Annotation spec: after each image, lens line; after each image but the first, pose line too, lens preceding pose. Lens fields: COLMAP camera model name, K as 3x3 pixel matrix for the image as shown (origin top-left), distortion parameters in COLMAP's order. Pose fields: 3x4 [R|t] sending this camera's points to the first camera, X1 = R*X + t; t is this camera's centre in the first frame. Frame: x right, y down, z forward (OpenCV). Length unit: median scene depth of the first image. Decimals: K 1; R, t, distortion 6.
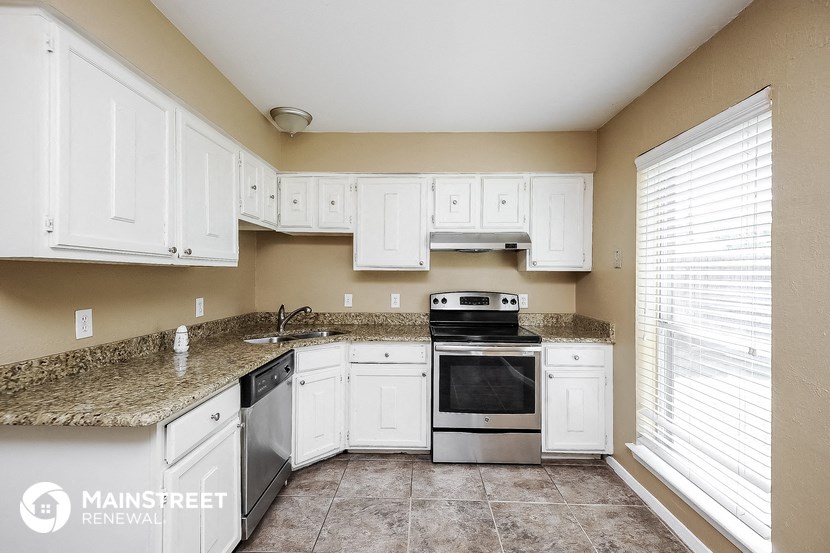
lens RADIAL K [[398.6, 0, 410.3], [0, 398.6, 276.2], [0, 0, 1]] dist [0.052666, -0.007881]
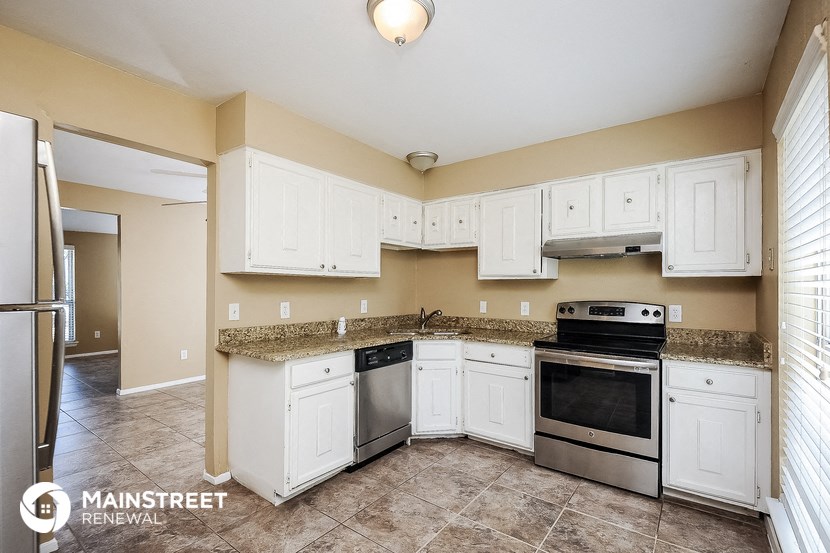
lens RADIAL K [[398.6, 0, 391.8], [0, 398.6, 288.8], [0, 0, 1]] dist [0.052666, -0.007881]
pose [[0.794408, -0.000241, -0.607385, 0.388608], [-0.003961, 0.999977, -0.005578, 0.020848], [0.607372, 0.006837, 0.794388, -0.048358]]
